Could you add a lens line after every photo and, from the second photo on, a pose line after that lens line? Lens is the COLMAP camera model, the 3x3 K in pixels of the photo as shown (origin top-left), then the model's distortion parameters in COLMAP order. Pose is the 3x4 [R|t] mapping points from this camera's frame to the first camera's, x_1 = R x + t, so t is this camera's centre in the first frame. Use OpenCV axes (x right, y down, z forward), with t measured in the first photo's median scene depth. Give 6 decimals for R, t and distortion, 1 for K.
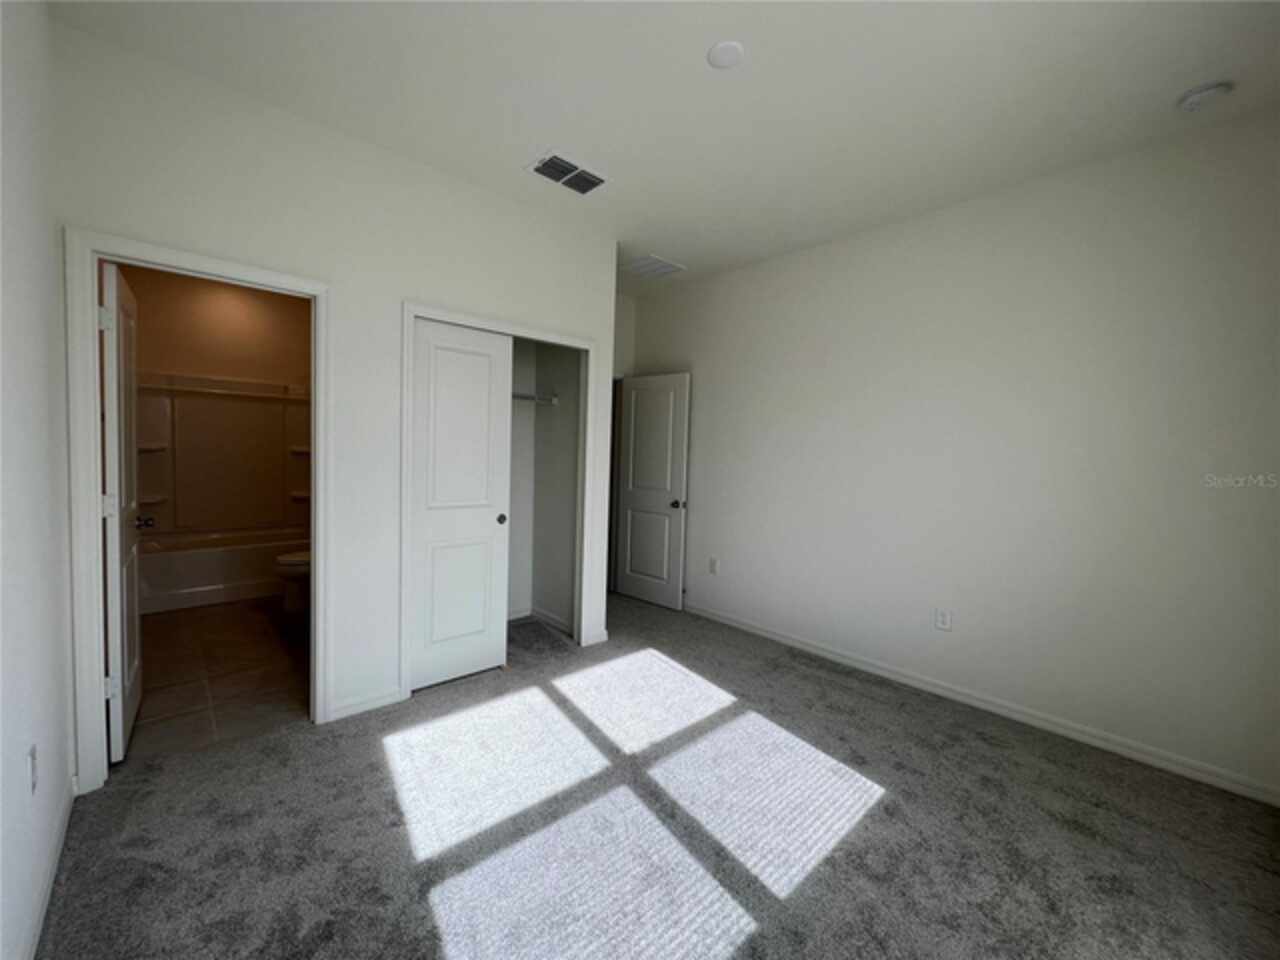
lens RADIAL K [[509.6, 0, 640.0], [0, 509.6, 480.0], [0, 0, 1]] dist [0.001354, 0.000228]
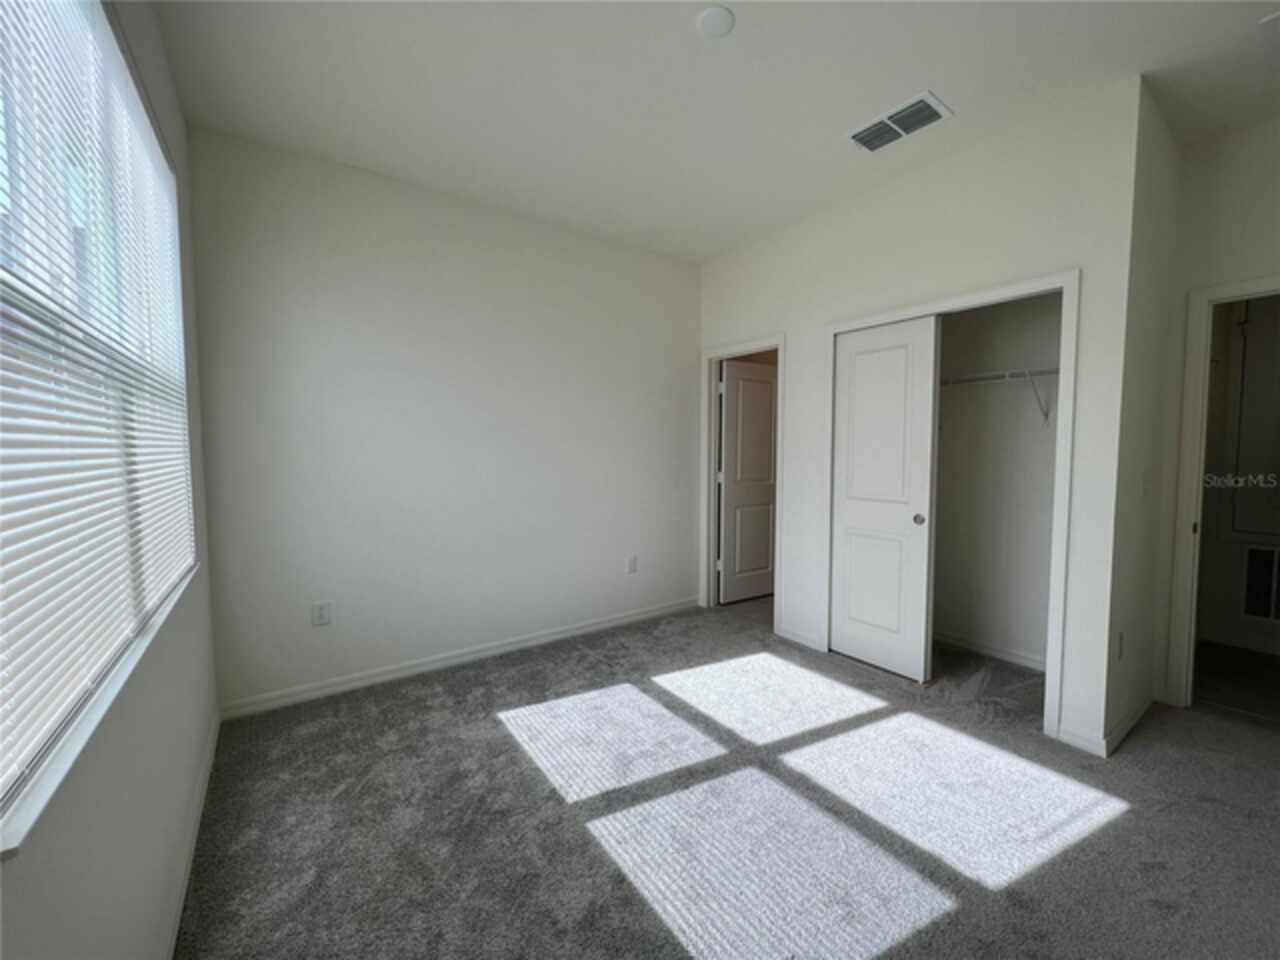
lens RADIAL K [[509.6, 0, 640.0], [0, 509.6, 480.0], [0, 0, 1]] dist [0.001354, 0.000228]
pose [[-0.132816, 0.029098, -0.990713, 0.948997], [-0.052774, 0.997943, 0.036385, -0.001254], [0.989735, 0.057117, -0.131008, 0.843111]]
